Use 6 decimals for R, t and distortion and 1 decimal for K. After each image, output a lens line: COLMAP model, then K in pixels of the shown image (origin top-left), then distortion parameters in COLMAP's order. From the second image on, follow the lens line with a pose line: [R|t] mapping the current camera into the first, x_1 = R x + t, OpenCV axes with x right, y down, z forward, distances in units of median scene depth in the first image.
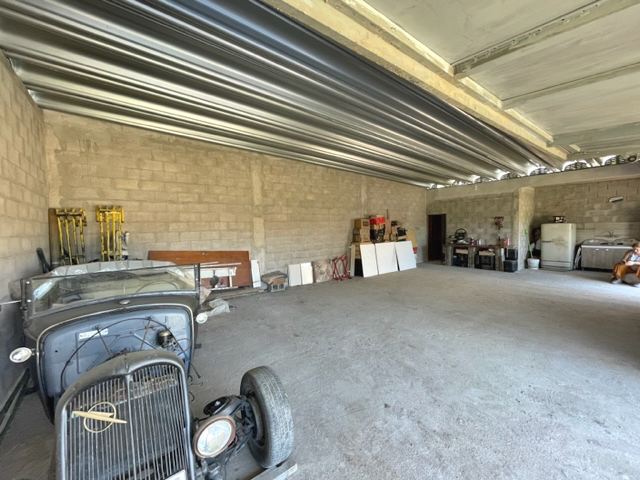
lens RADIAL K [[259.2, 0, 319.1], [0, 259.2, 236.6], [0, 0, 1]] dist [0.000752, 0.000018]
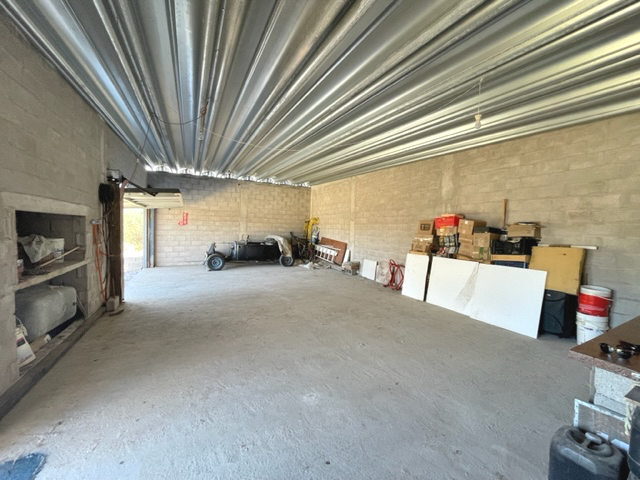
lens RADIAL K [[259.2, 0, 316.6], [0, 259.2, 241.2], [0, 0, 1]] dist [0.000752, 0.000018]
pose [[-0.195439, 0.048205, -0.979530, 1.067014], [-0.083070, 0.994388, 0.065511, -0.034465], [0.977191, 0.094173, -0.190338, 0.953756]]
